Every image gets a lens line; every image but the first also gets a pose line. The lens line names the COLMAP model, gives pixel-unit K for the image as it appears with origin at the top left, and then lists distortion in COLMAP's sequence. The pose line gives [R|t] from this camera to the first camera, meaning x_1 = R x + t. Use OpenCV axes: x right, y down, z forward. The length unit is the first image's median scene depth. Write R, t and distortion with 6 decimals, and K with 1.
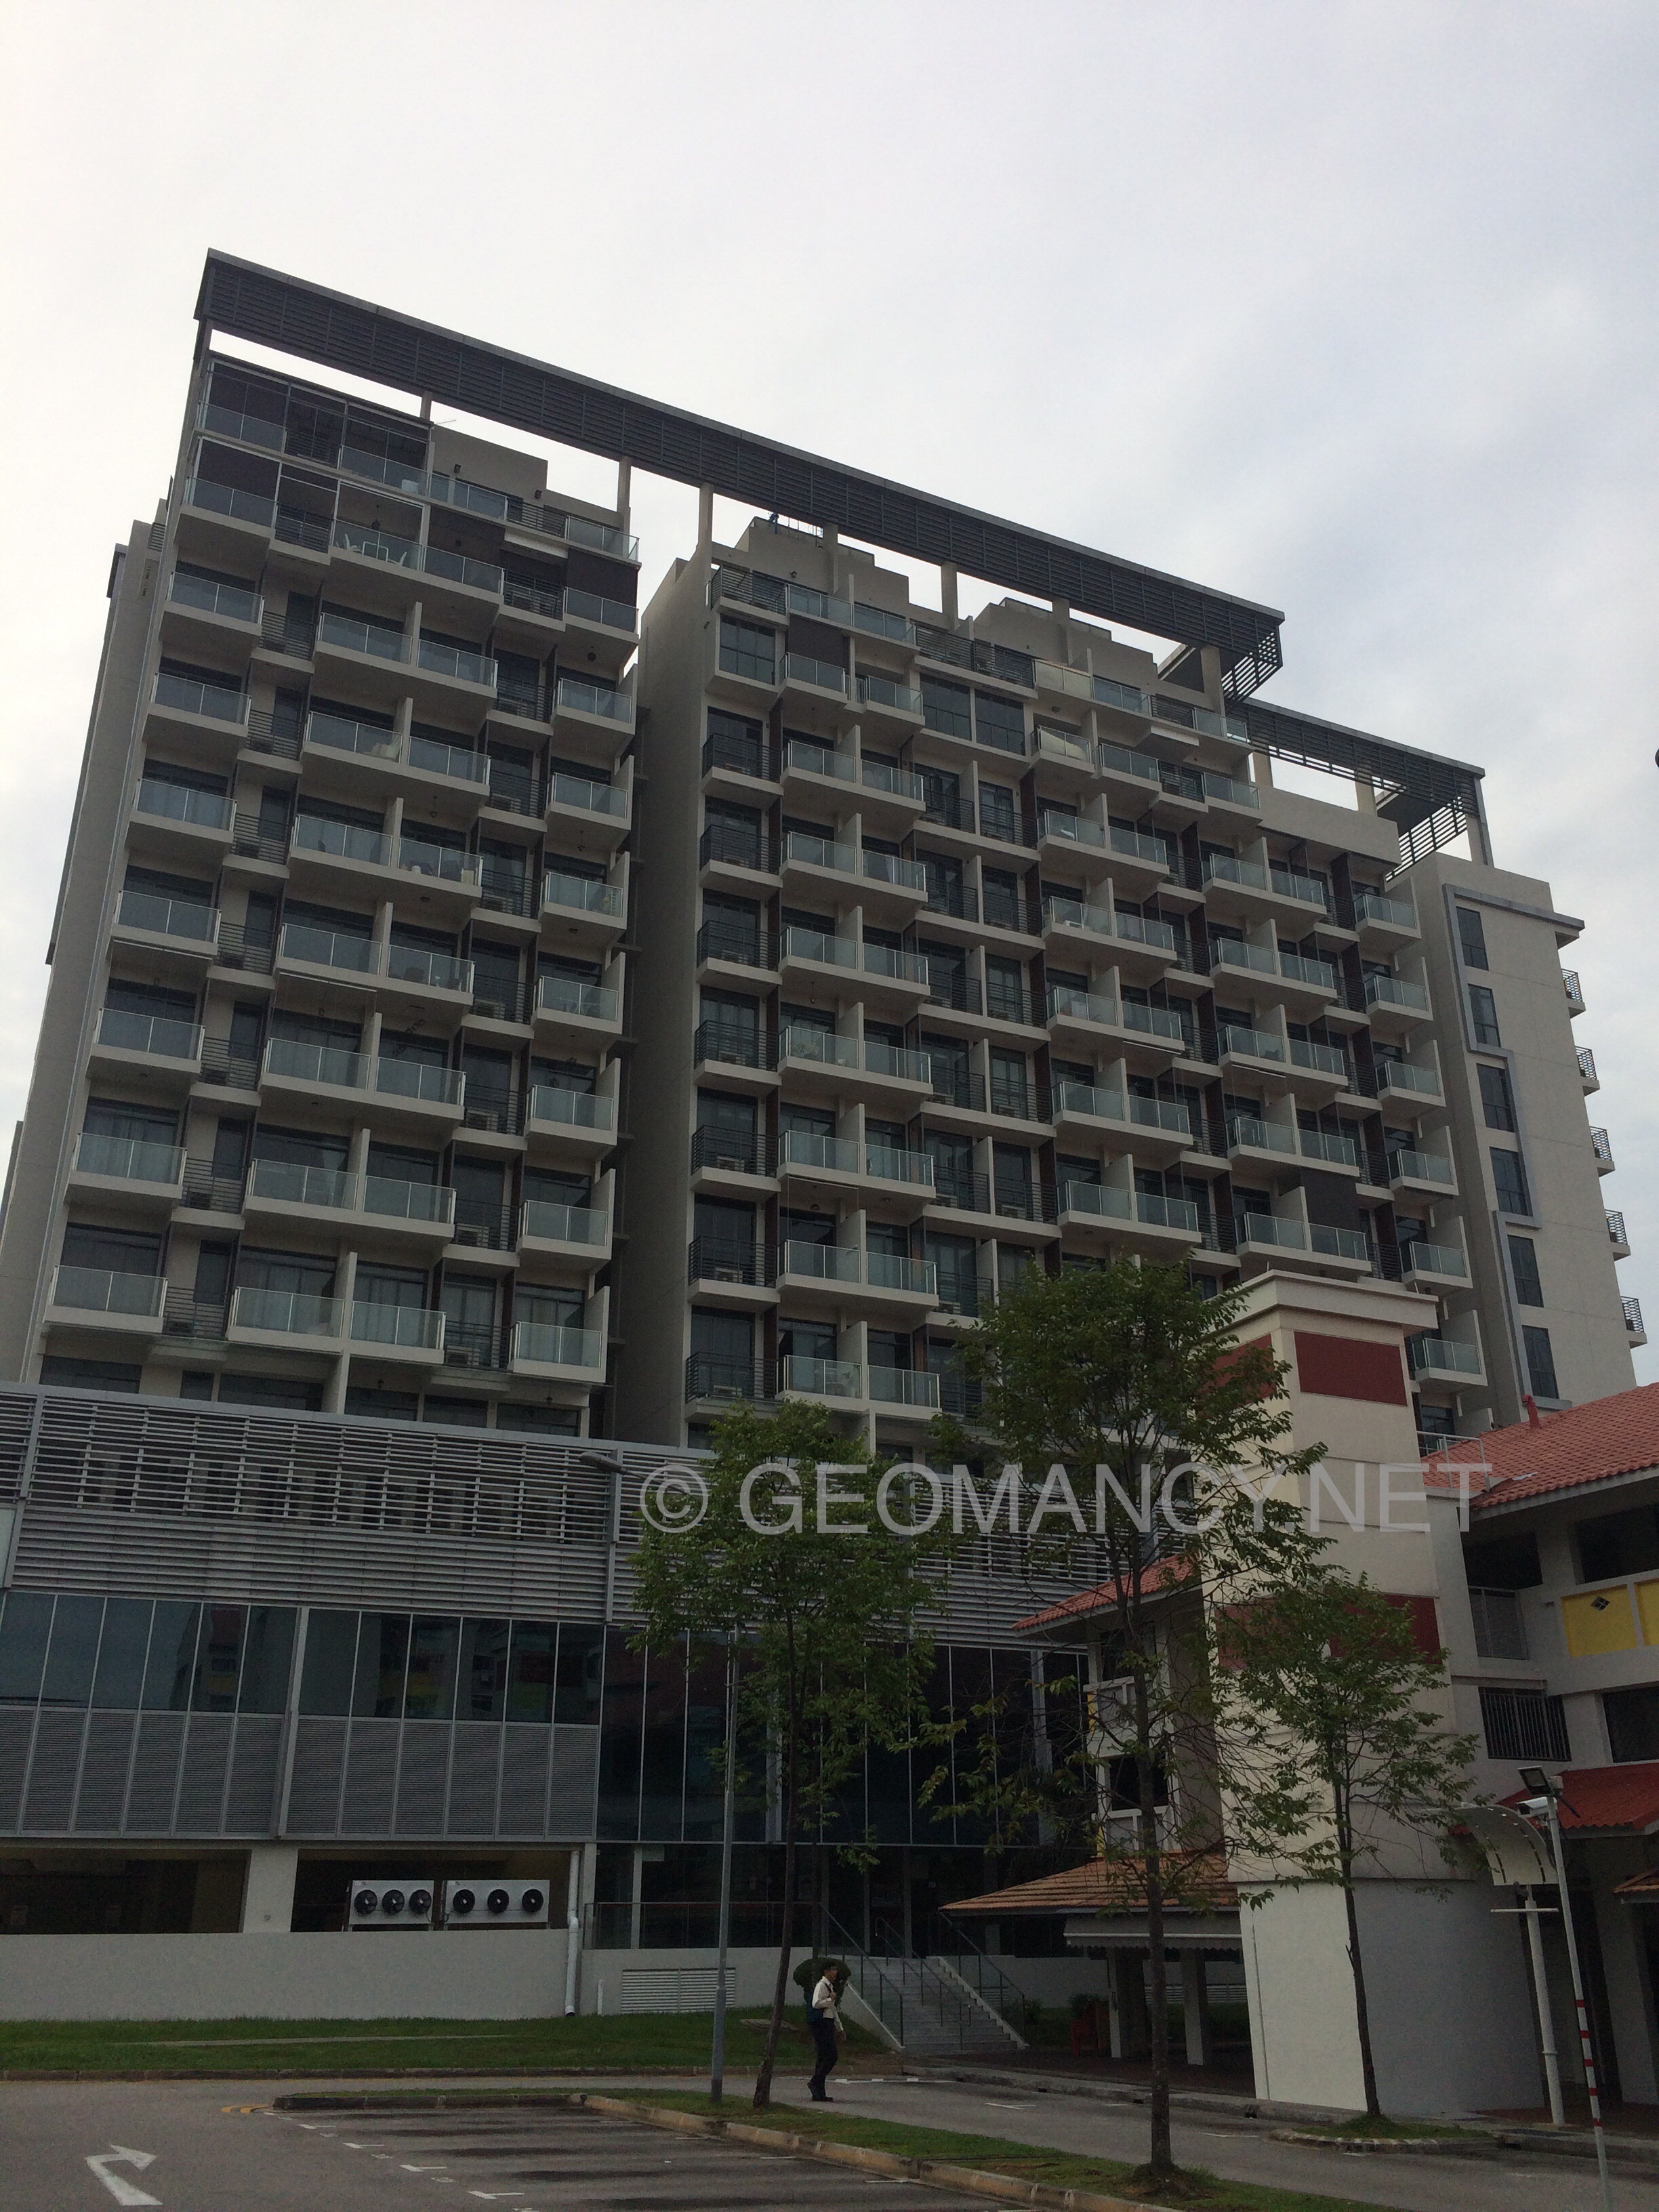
lens RADIAL K [[1872.4, 0, 829.5], [0, 1872.4, 1106.0], [0, 0, 1]] dist [0.094752, 0.001062]
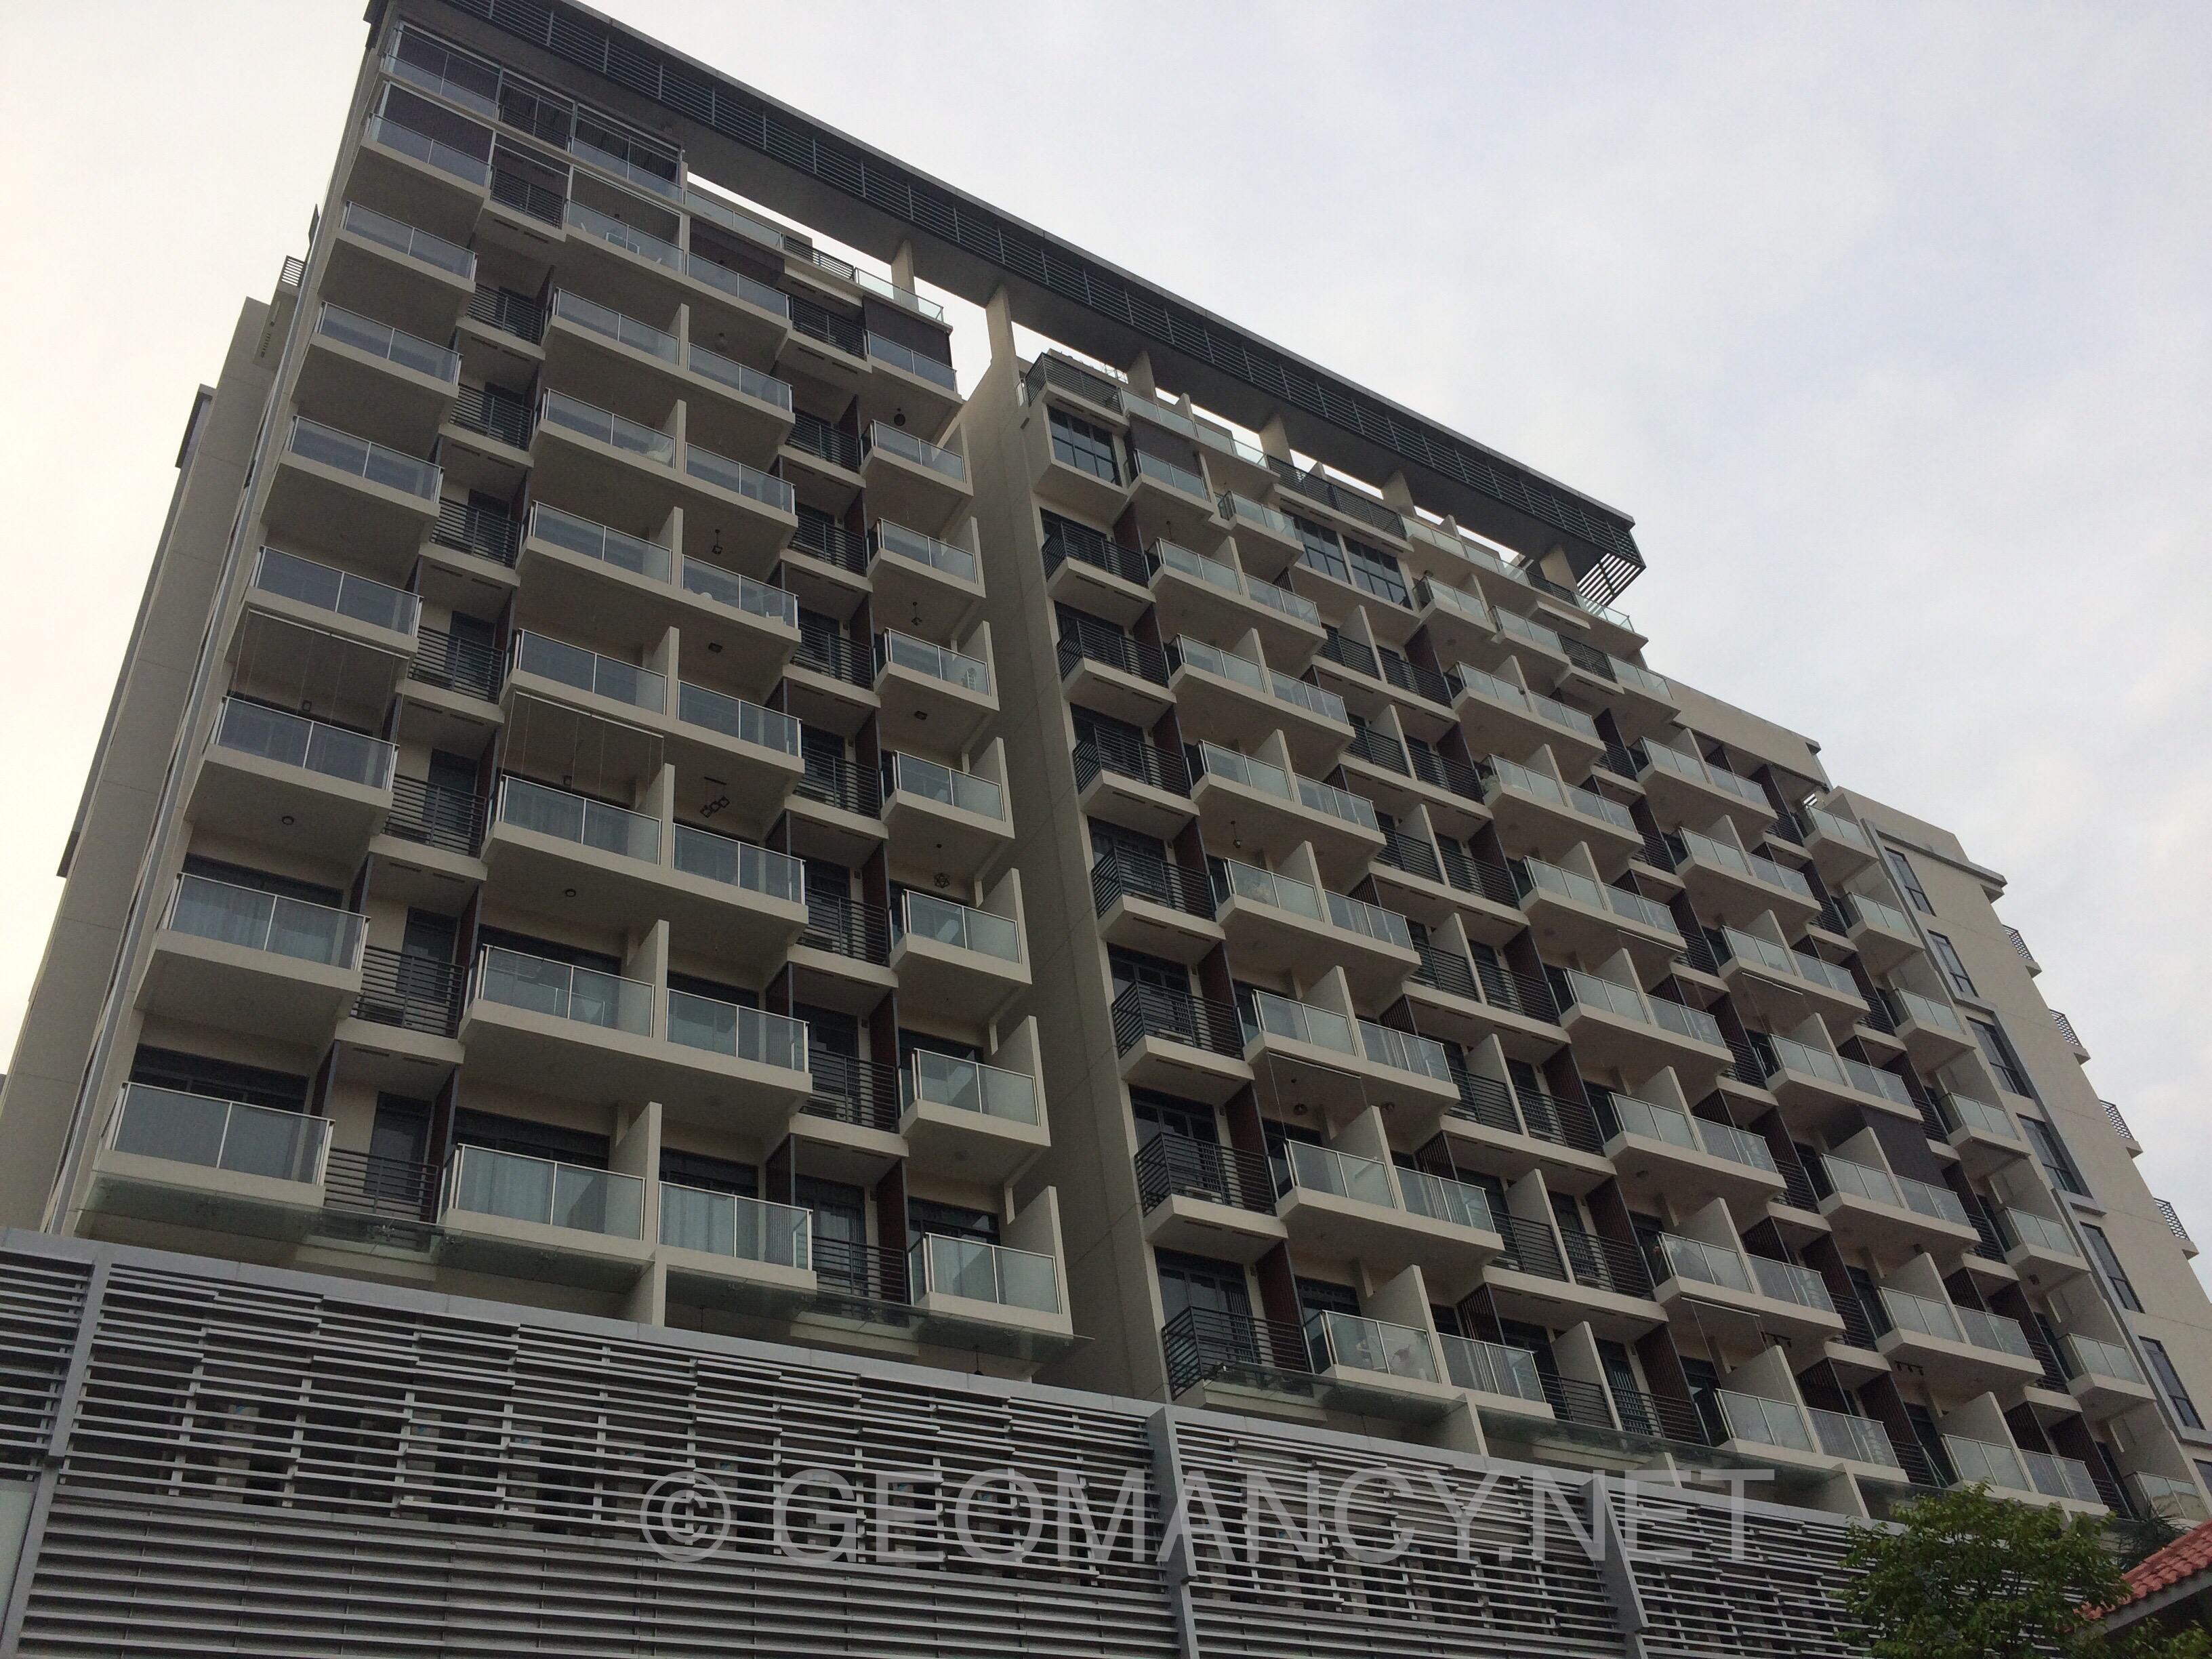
lens RADIAL K [[1884.3, 0, 1106.0], [0, 1884.3, 829.5], [0, 0, 1]] dist [0.166527, -0.194686]
pose [[0.990065, -0.040676, 0.134596, -0.194299], [0.078980, 0.952843, -0.293004, 0.181912], [-0.116331, 0.300724, 0.946590, 0.411155]]
